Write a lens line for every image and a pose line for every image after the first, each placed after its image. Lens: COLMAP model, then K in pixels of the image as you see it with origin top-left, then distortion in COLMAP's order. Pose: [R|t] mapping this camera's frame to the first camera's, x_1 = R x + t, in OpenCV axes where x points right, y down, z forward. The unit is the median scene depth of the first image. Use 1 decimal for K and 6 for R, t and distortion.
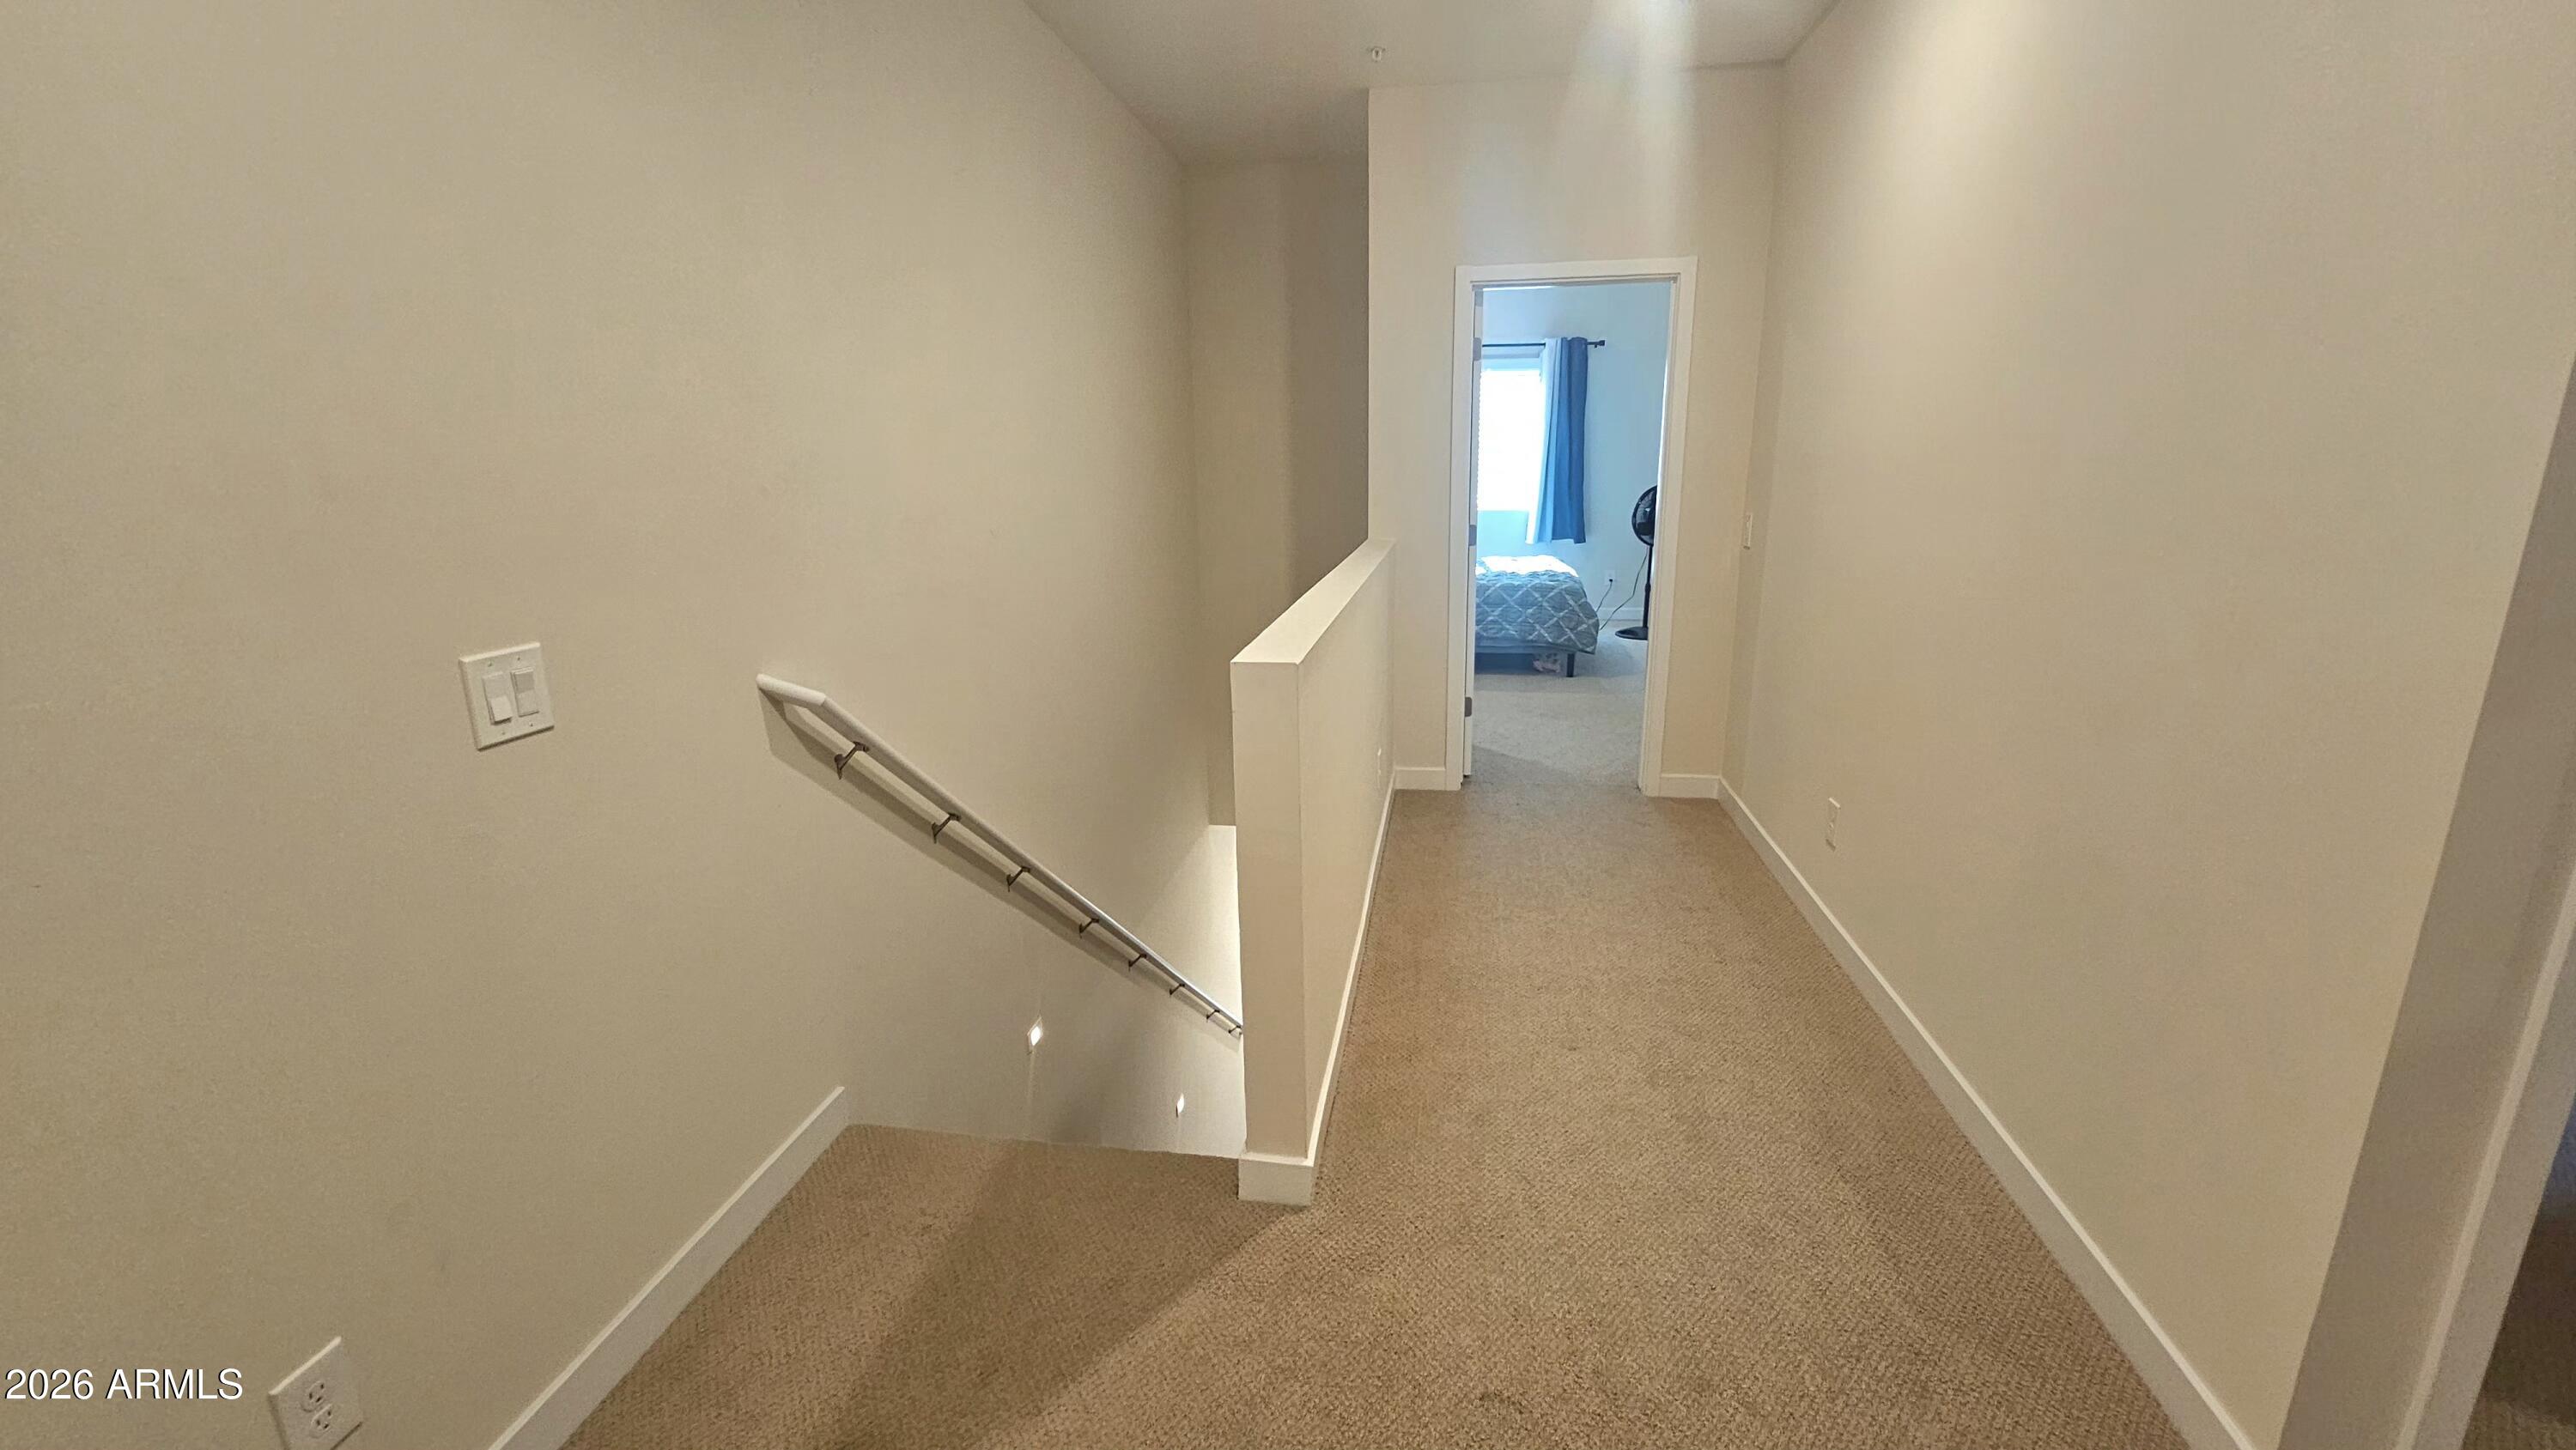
lens RADIAL K [[1050.0, 0, 1287.9], [0, 1050.0, 721.1], [0, 0, 1]] dist [-0.000265, -0.000100]
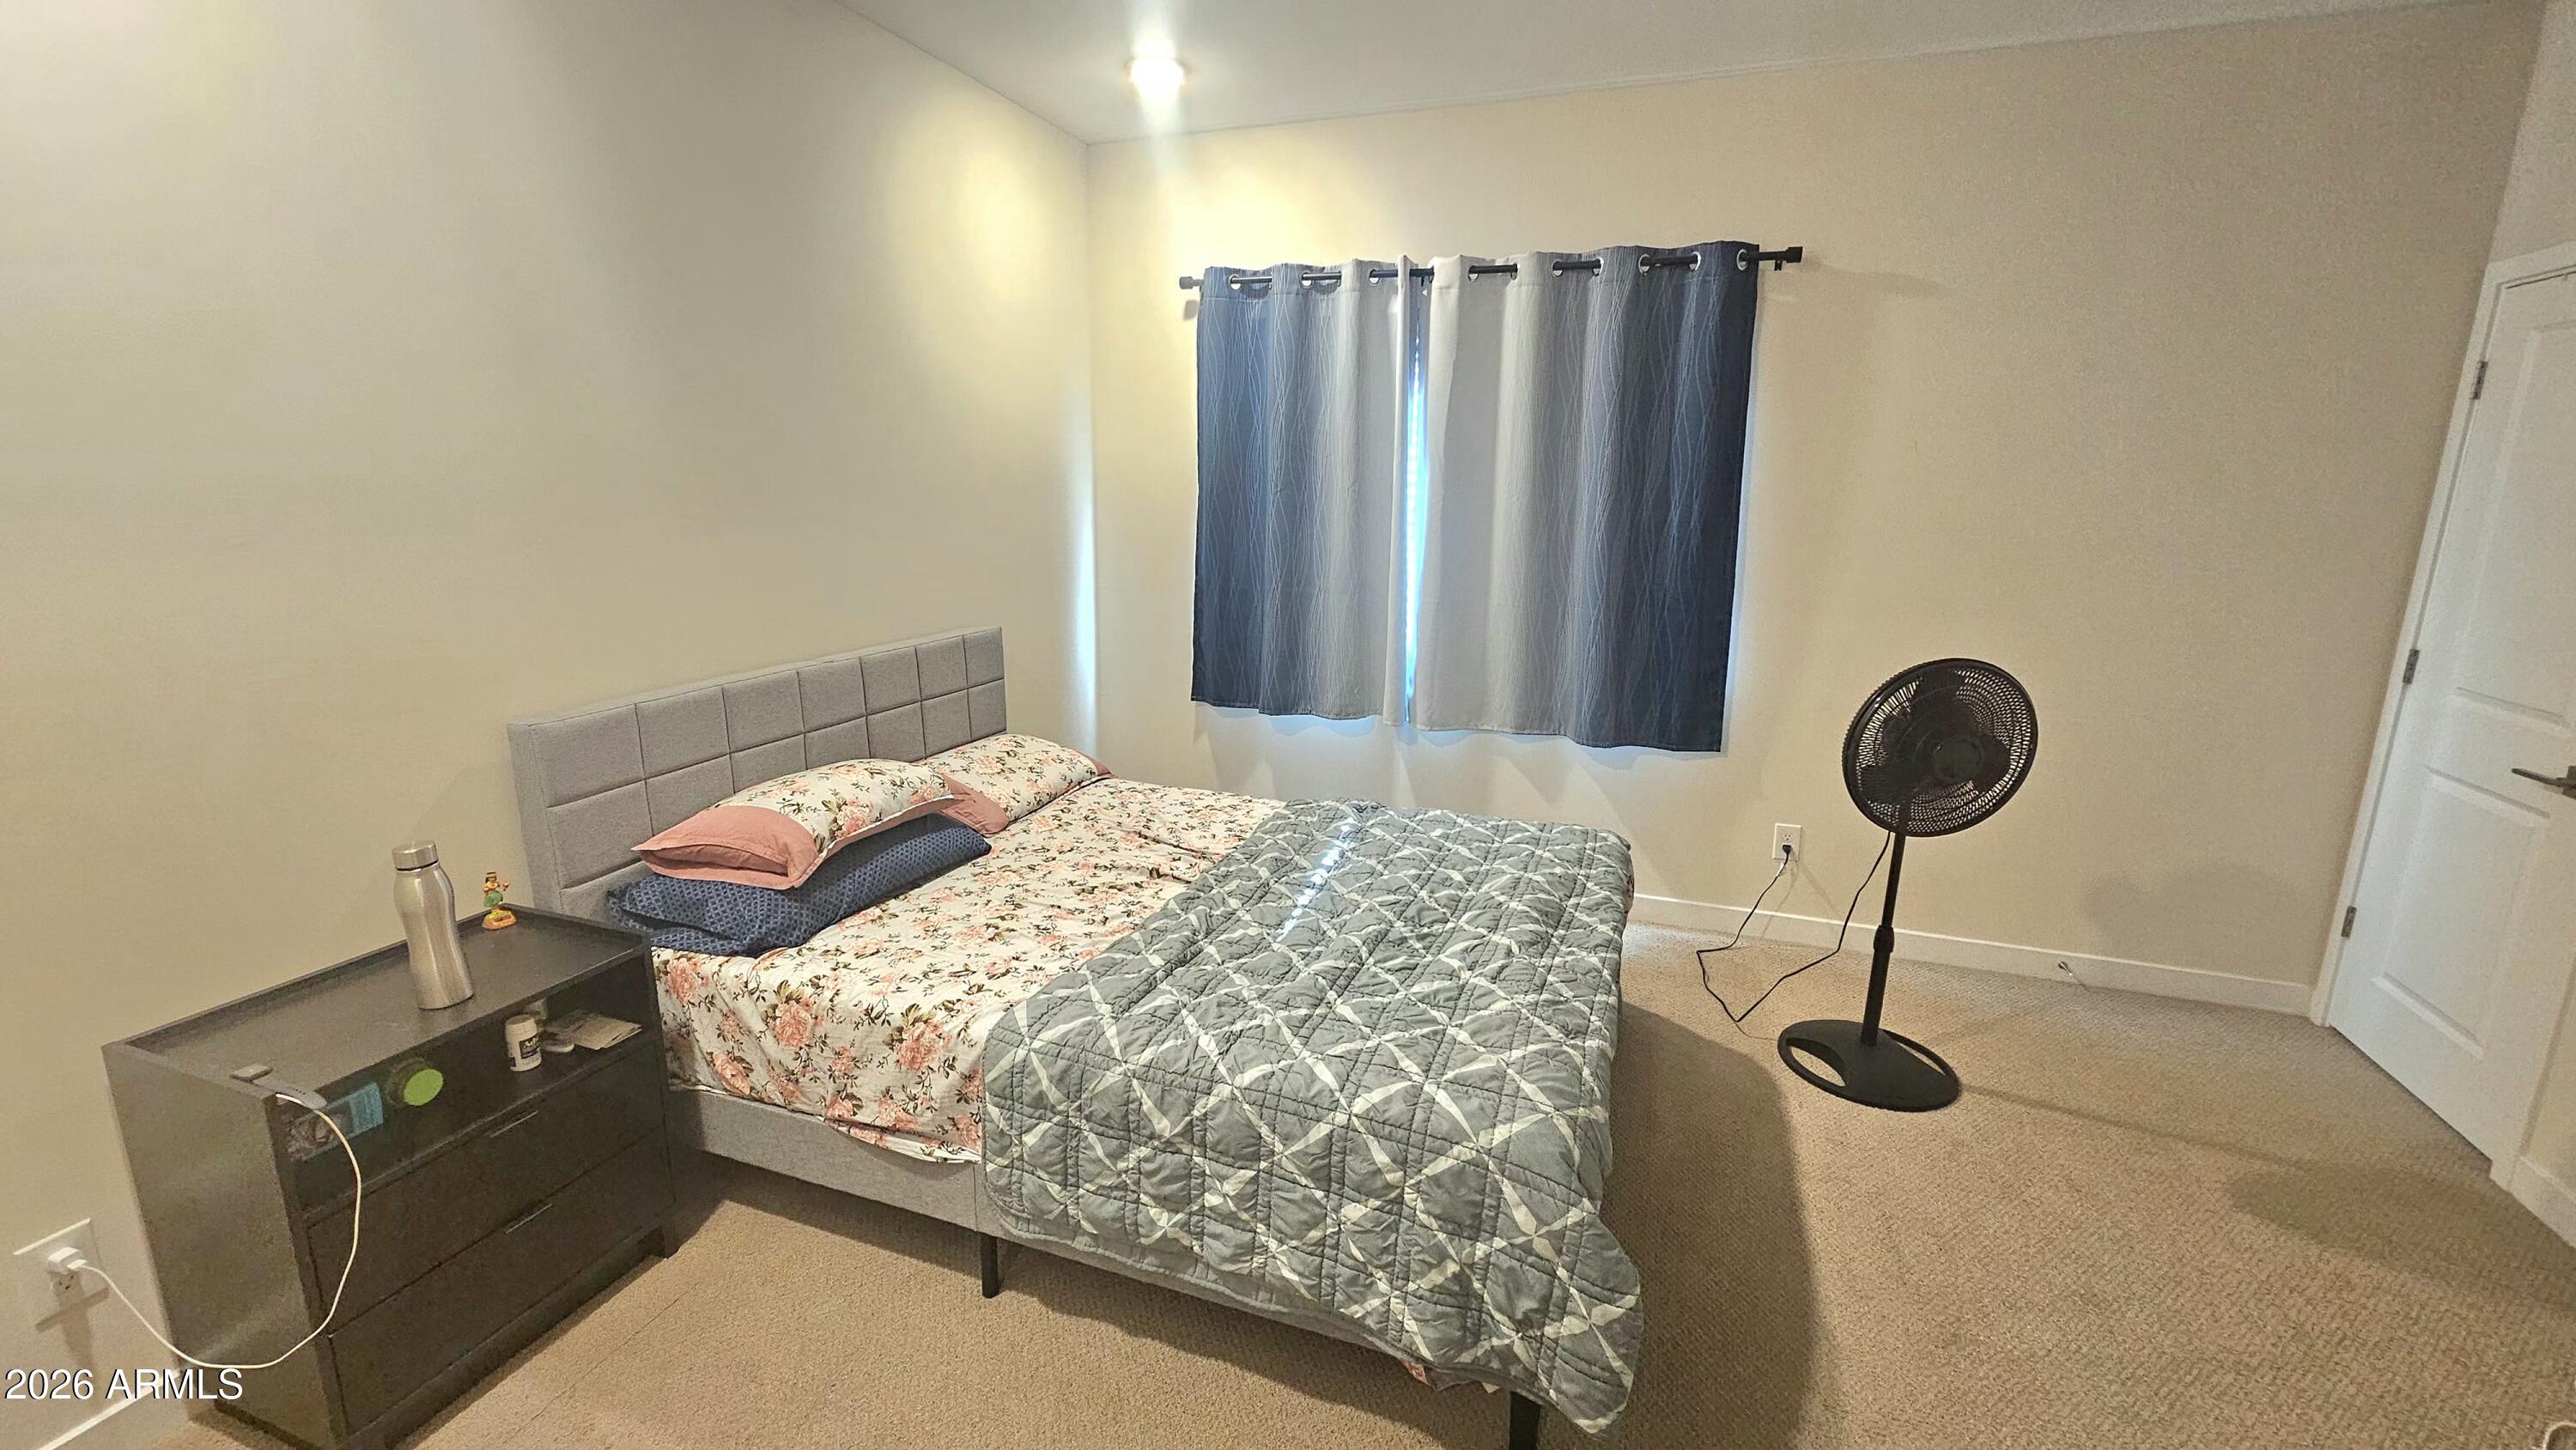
lens RADIAL K [[1050.0, 0, 1288.7], [0, 1050.0, 719.7], [0, 0, 1]] dist [-0.000265, -0.000100]
pose [[0.980365, 0.072378, -0.183430, 0.250285], [-0.077673, 0.996740, -0.021839, -0.210765], [0.181252, 0.035658, 0.982790, 0.745974]]
